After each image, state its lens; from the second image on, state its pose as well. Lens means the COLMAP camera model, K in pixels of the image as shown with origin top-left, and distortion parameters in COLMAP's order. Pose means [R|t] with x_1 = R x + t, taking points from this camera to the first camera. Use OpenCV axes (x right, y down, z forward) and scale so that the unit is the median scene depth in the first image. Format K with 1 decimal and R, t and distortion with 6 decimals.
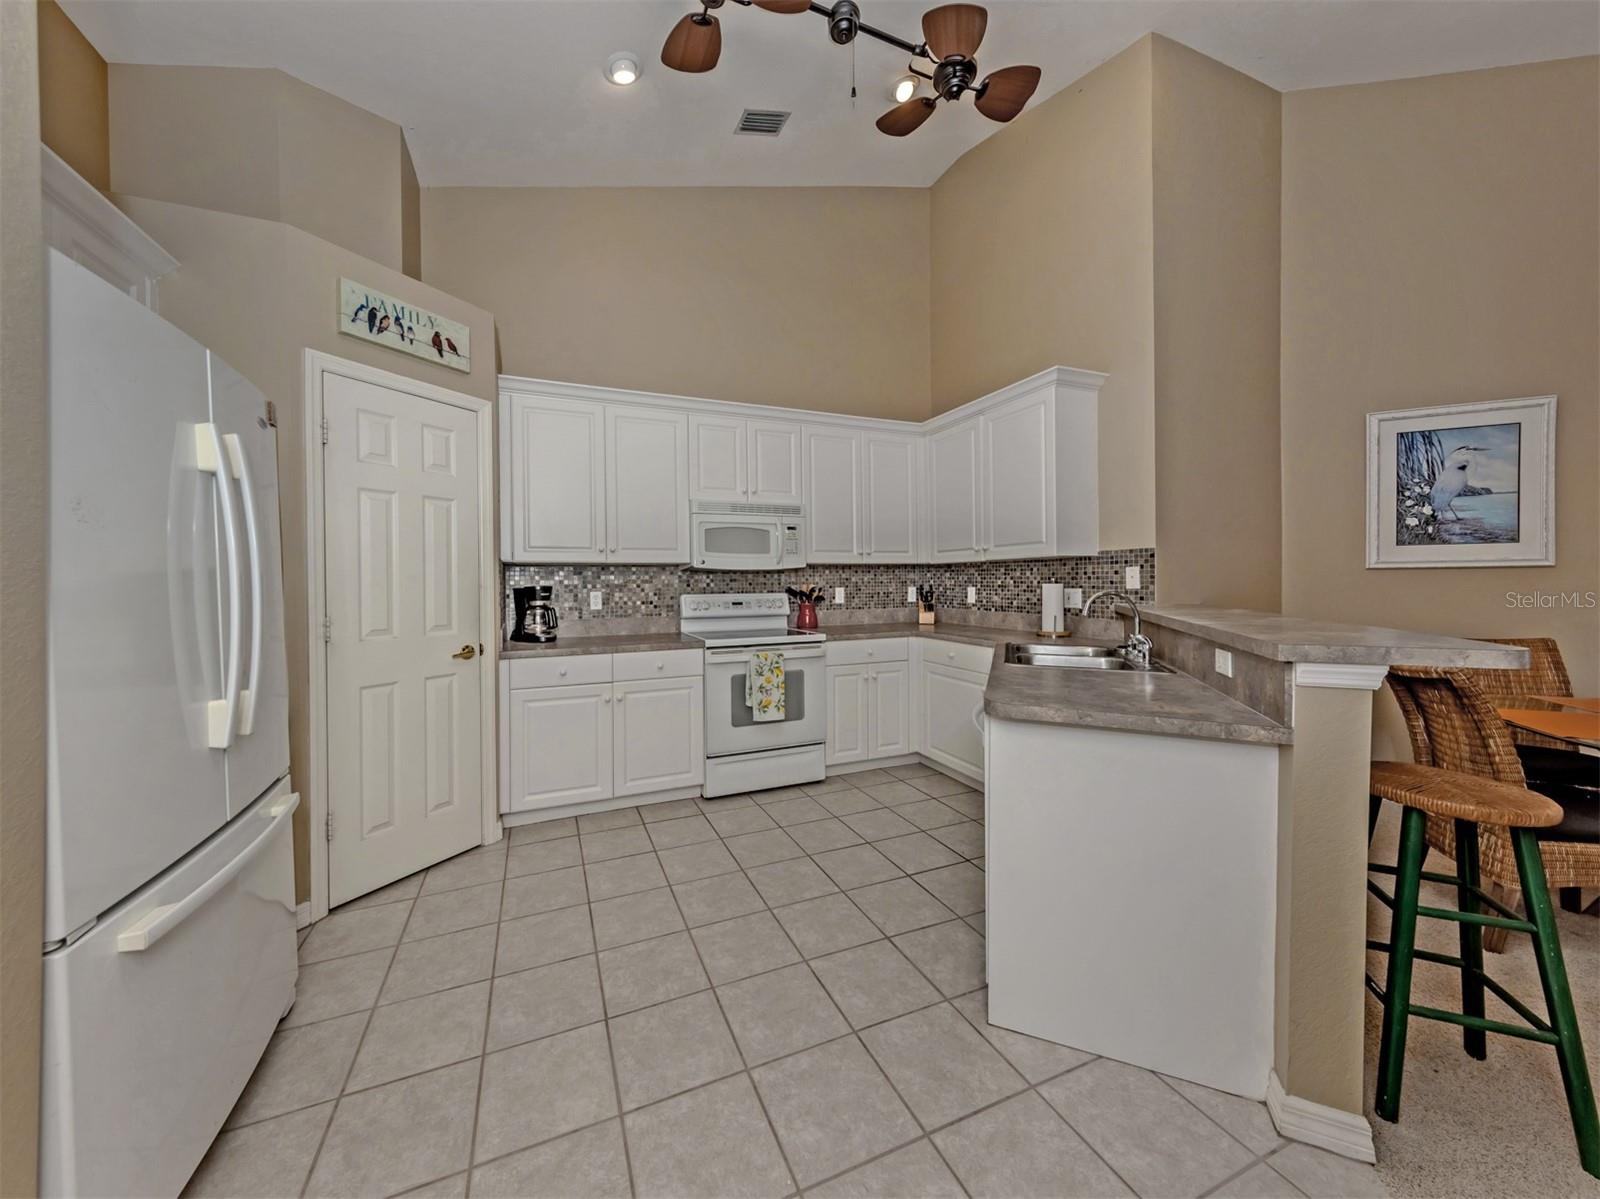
lens RADIAL K [[575.6, 0, 766.9], [0, 575.6, 582.2], [0, 0, 1]] dist [0.008529, -0.001188]
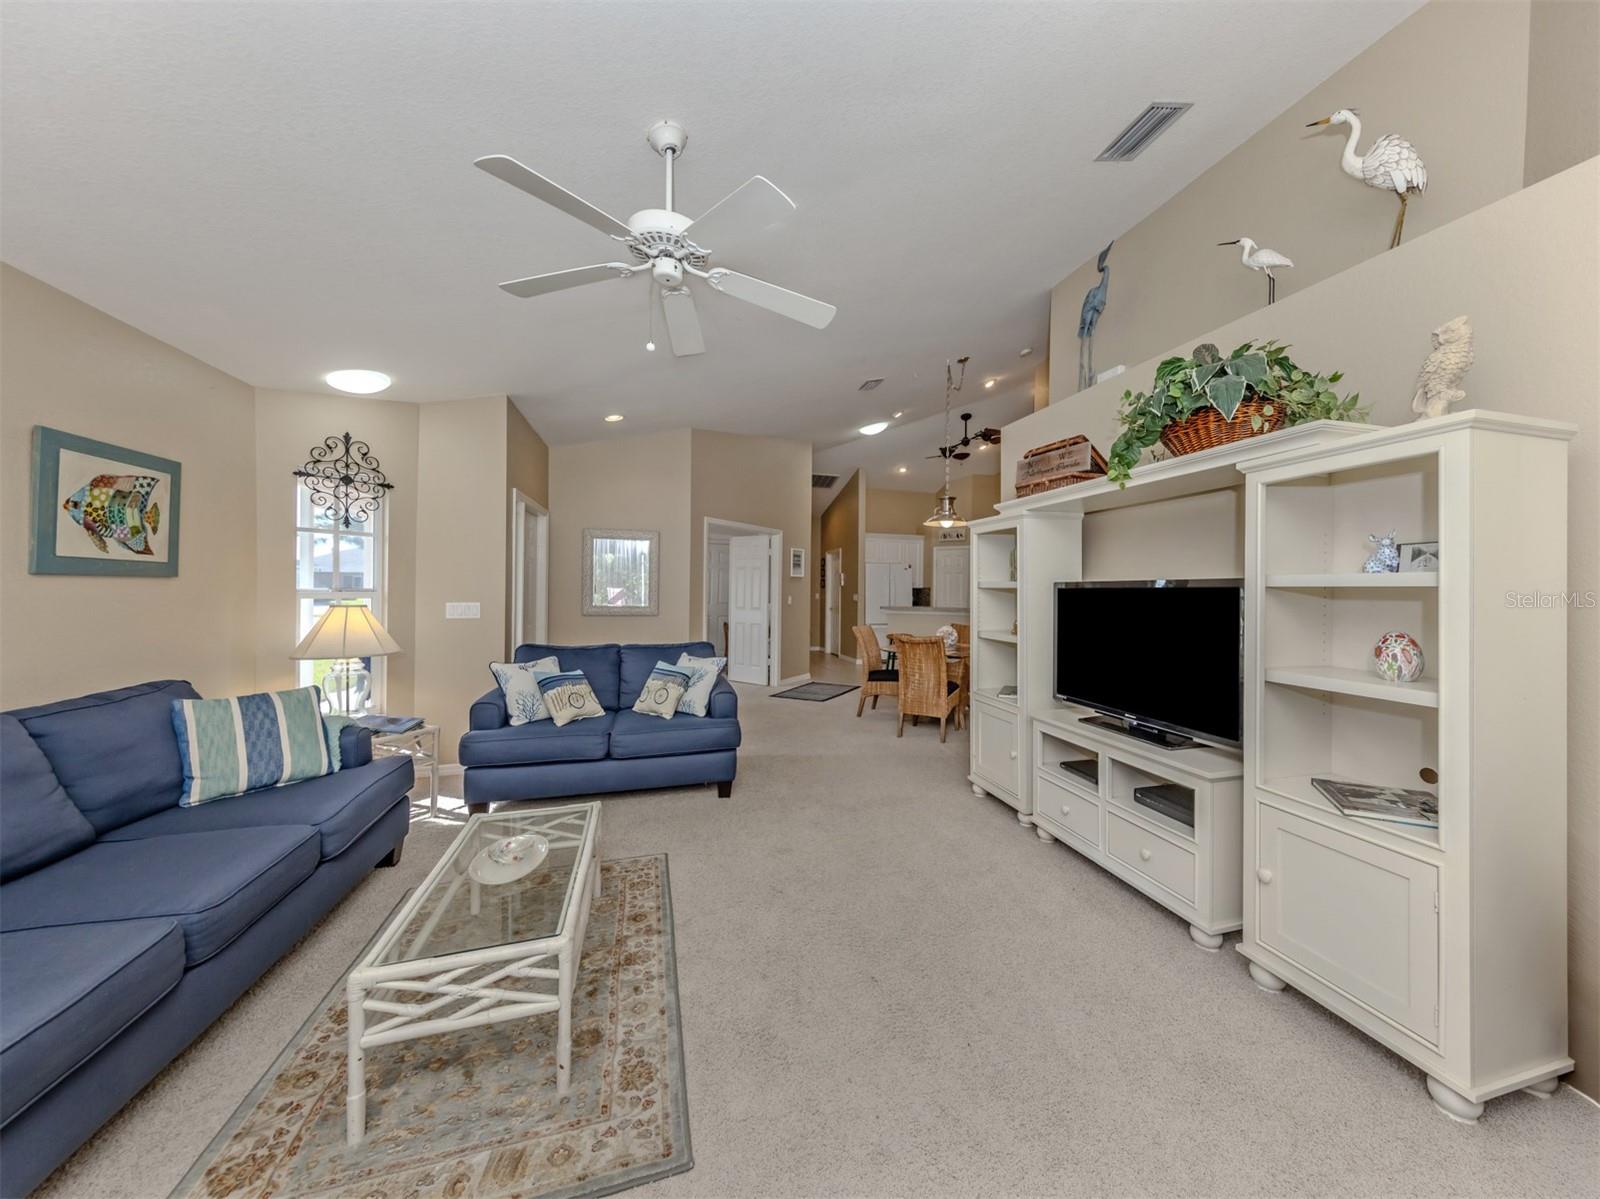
lens RADIAL K [[575.6, 0, 832.8], [0, 575.6, 586.1], [0, 0, 1]] dist [0.008529, -0.001188]
pose [[-0.082277, 0.004932, -0.996597, 2.867729], [-0.015043, 0.999868, 0.006190, -0.054587], [0.996496, 0.015501, -0.082192, 0.355944]]
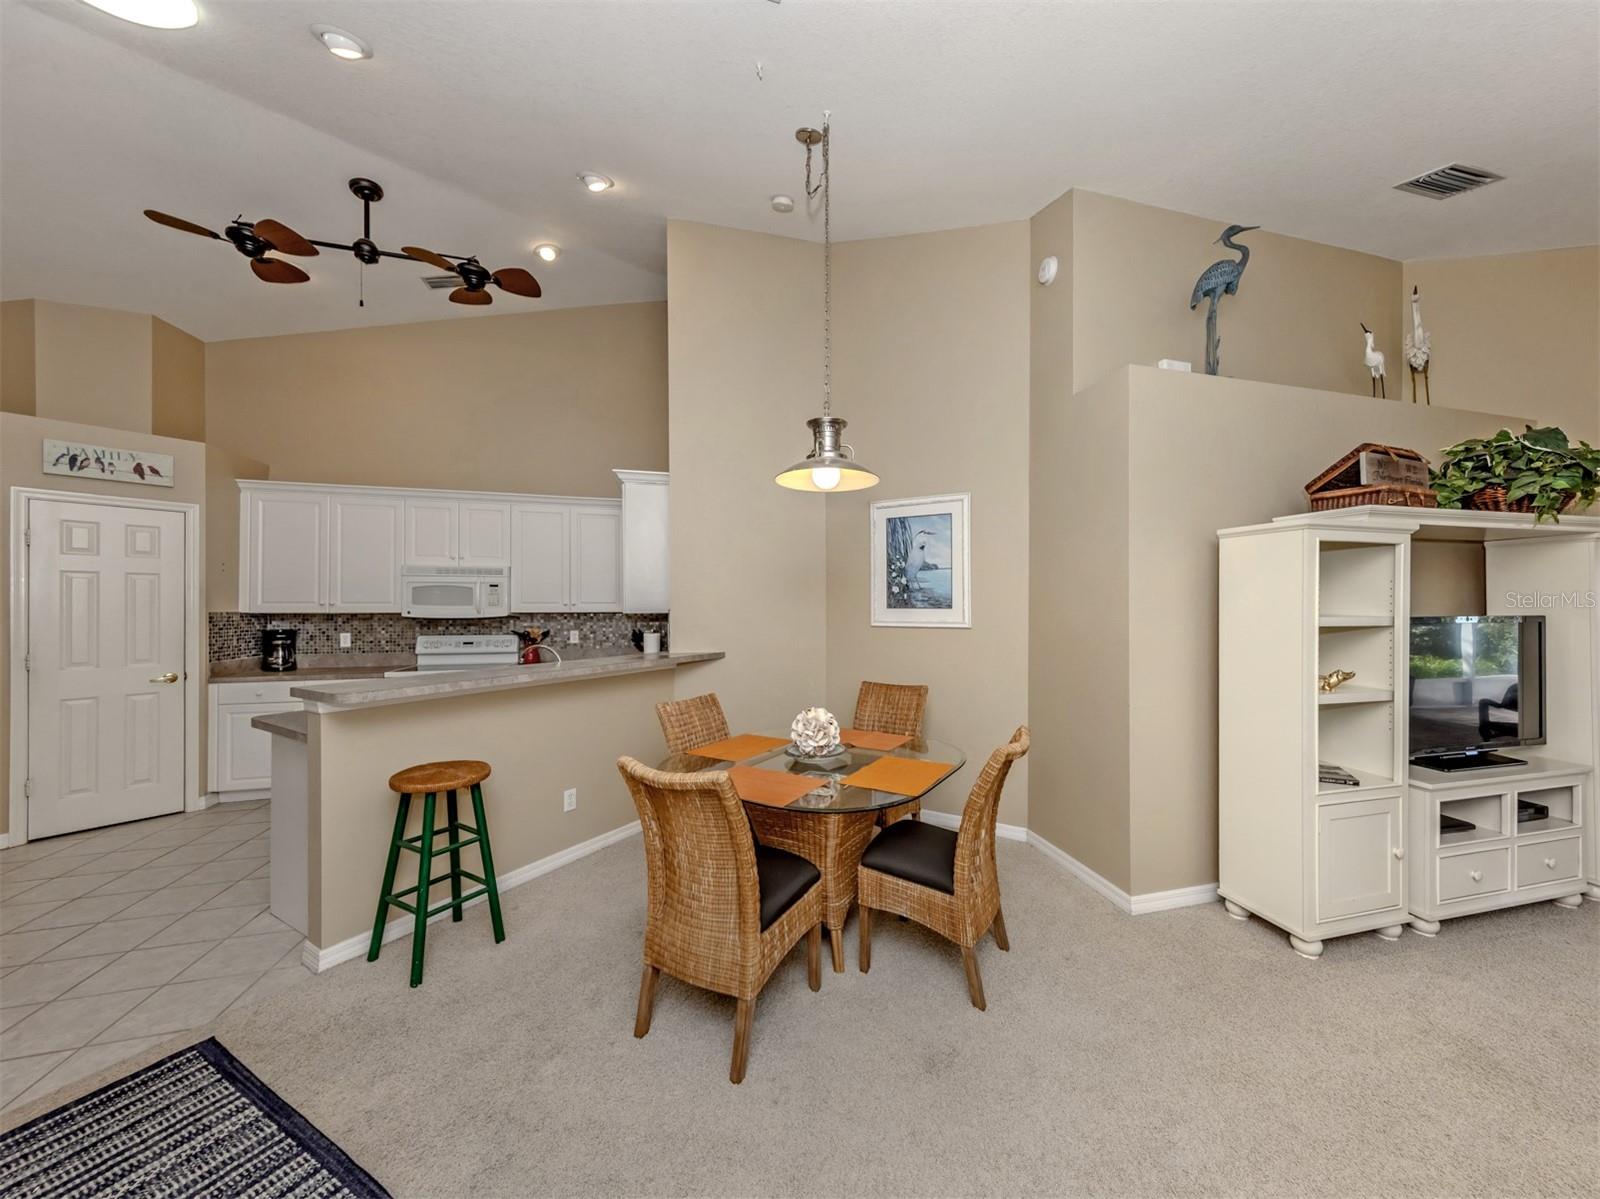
lens RADIAL K [[575.6, 0, 842.9], [0, 575.6, 597.4], [0, 0, 1]] dist [0.008529, -0.001188]
pose [[0.995235, 0.010104, -0.096985, 1.105817], [-0.011584, 0.999825, -0.014701, -0.067290], [0.096819, 0.015755, 0.995177, -0.251806]]
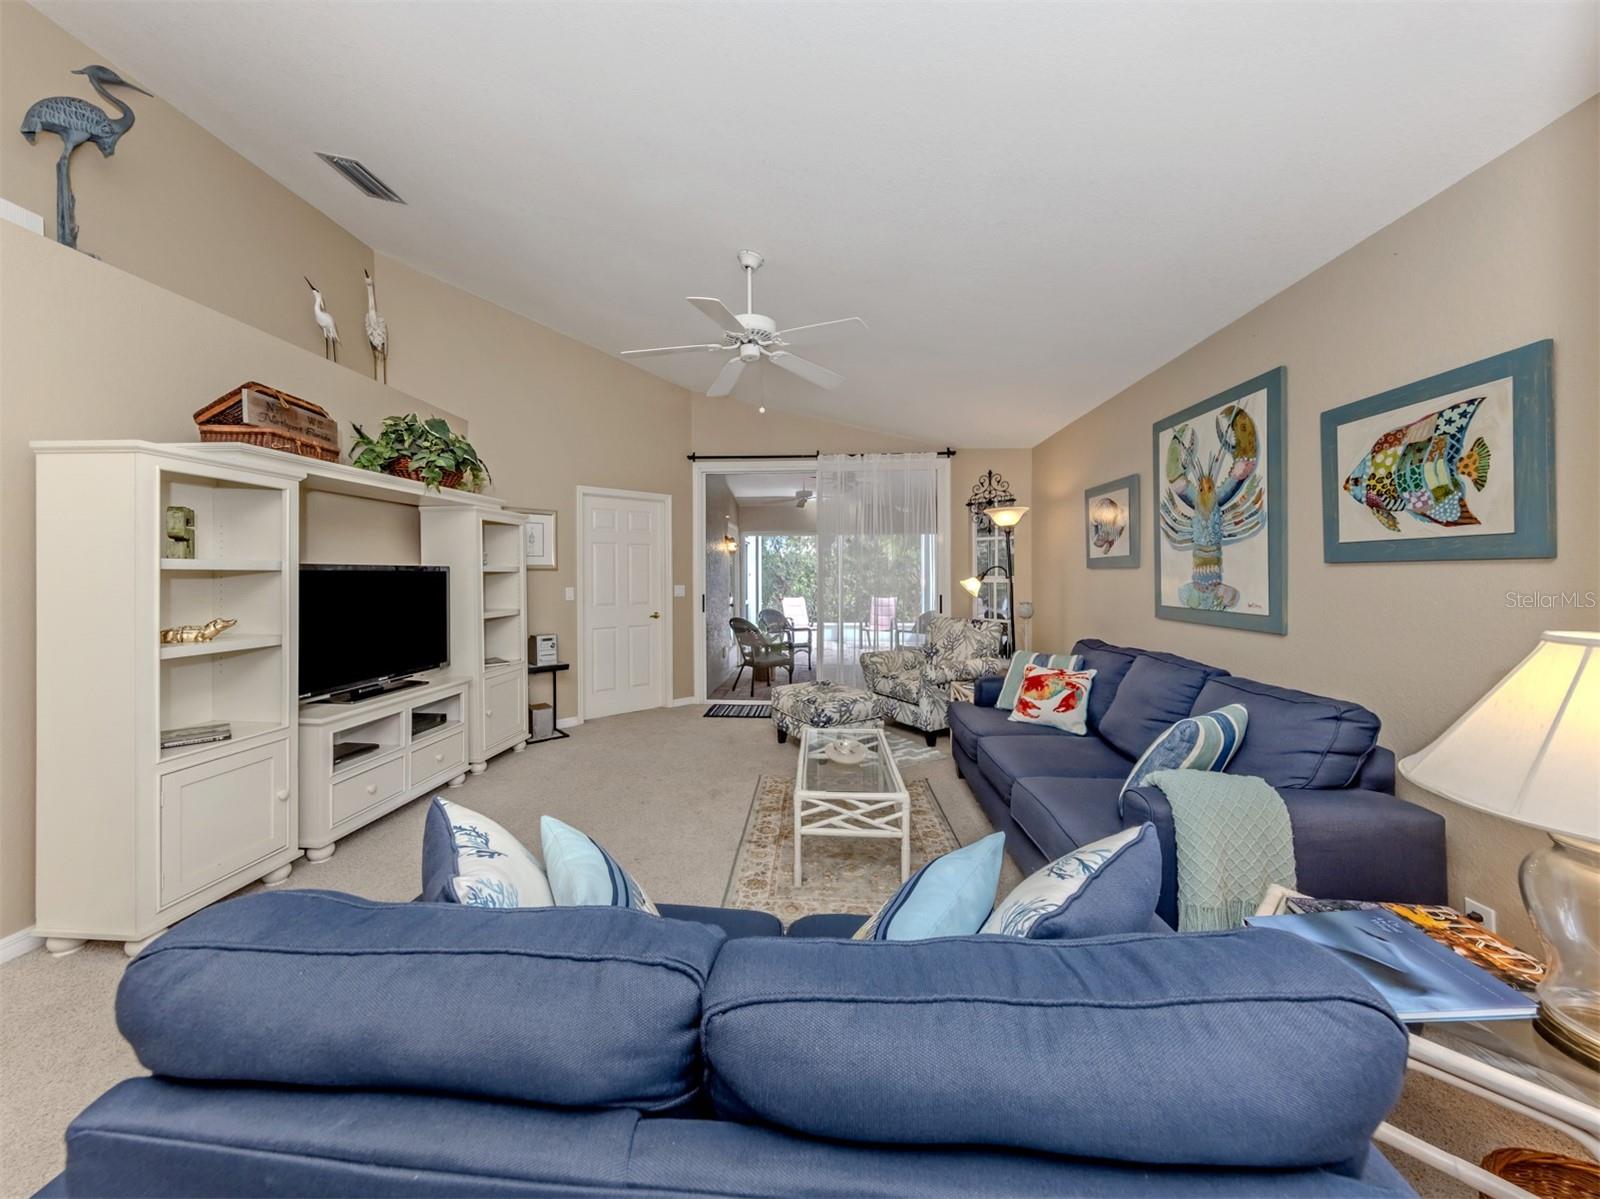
lens RADIAL K [[575.6, 0, 781.8], [0, 575.6, 565.8], [0, 0, 1]] dist [0.008529, -0.001188]
pose [[0.446488, 0.025013, 0.894440, 1.385030], [0.001739, 0.999583, -0.028822, -0.029391], [-0.894788, 0.014424, 0.446259, -0.370176]]
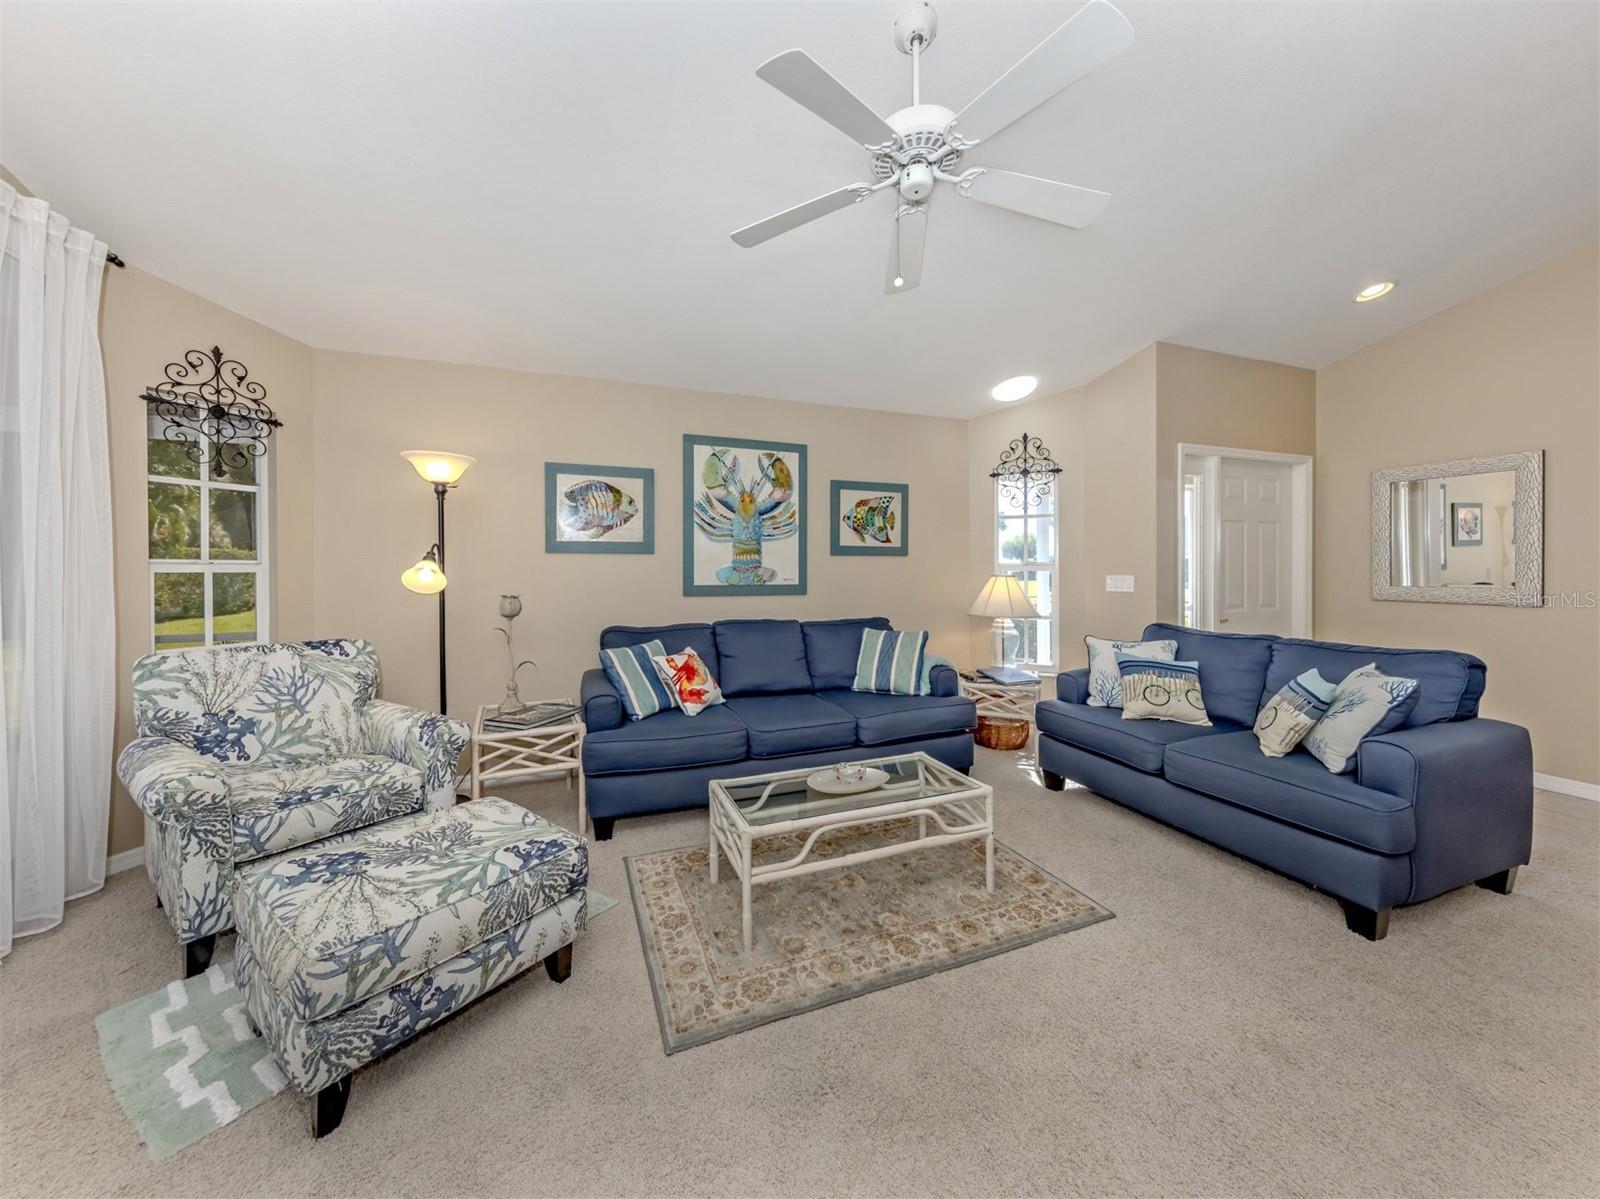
lens RADIAL K [[575.6, 0, 784.1], [0, 575.6, 572.7], [0, 0, 1]] dist [0.008529, -0.001188]
pose [[-0.999718, 0.011157, 0.020967, 2.343316], [0.011445, 0.999841, 0.013691, -0.029775], [-0.020811, 0.013927, -0.999686, 0.697667]]
